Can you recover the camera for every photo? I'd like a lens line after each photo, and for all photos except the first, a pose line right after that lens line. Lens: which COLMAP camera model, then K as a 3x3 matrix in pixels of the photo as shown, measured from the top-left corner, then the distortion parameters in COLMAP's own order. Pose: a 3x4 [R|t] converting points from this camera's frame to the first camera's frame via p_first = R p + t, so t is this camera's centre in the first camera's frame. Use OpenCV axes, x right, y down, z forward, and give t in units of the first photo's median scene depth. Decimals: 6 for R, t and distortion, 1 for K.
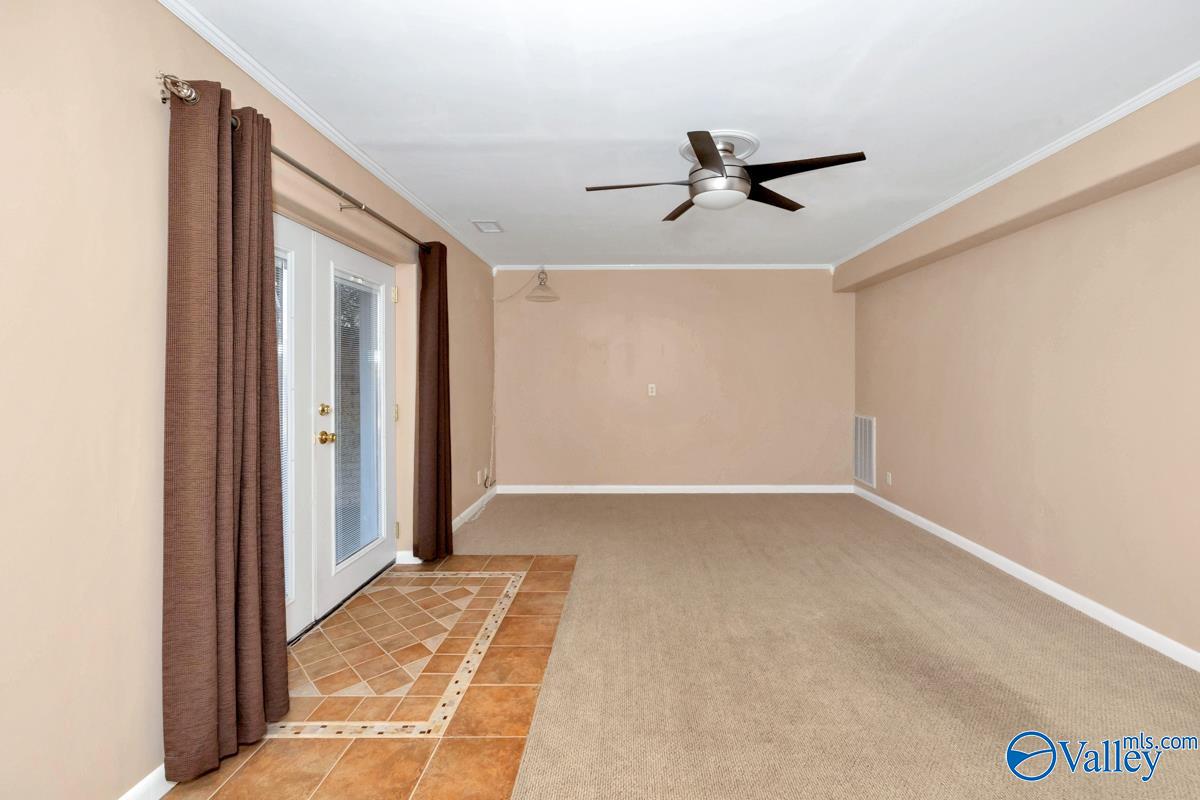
lens RADIAL K [[508.2, 0, 601.3], [0, 508.2, 389.3], [0, 0, 1]] dist [0.004285, -0.000003]
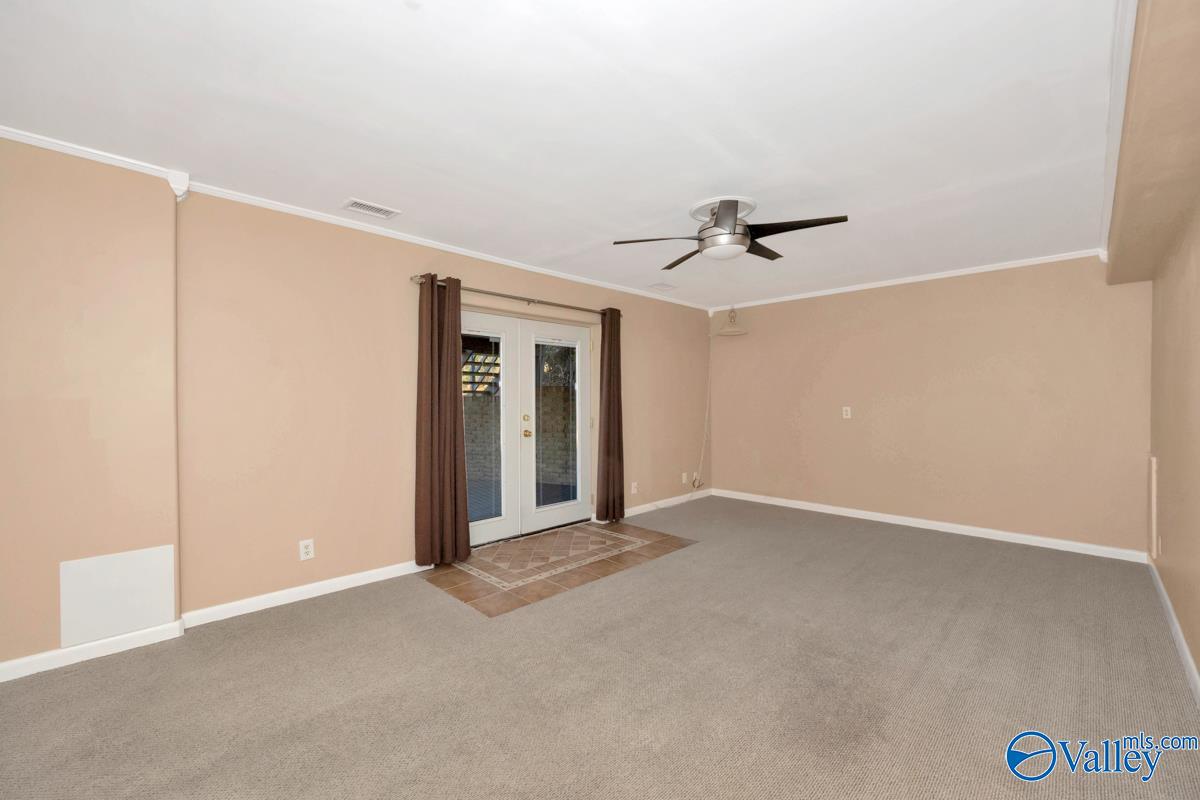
lens RADIAL K [[508.2, 0, 625.1], [0, 508.2, 400.2], [0, 0, 1]] dist [0.004285, -0.000003]
pose [[0.720042, 0.005852, -0.693906, 0.896402], [-0.016710, 0.999821, -0.008907, -0.011789], [0.693729, 0.018009, 0.720011, -0.048893]]
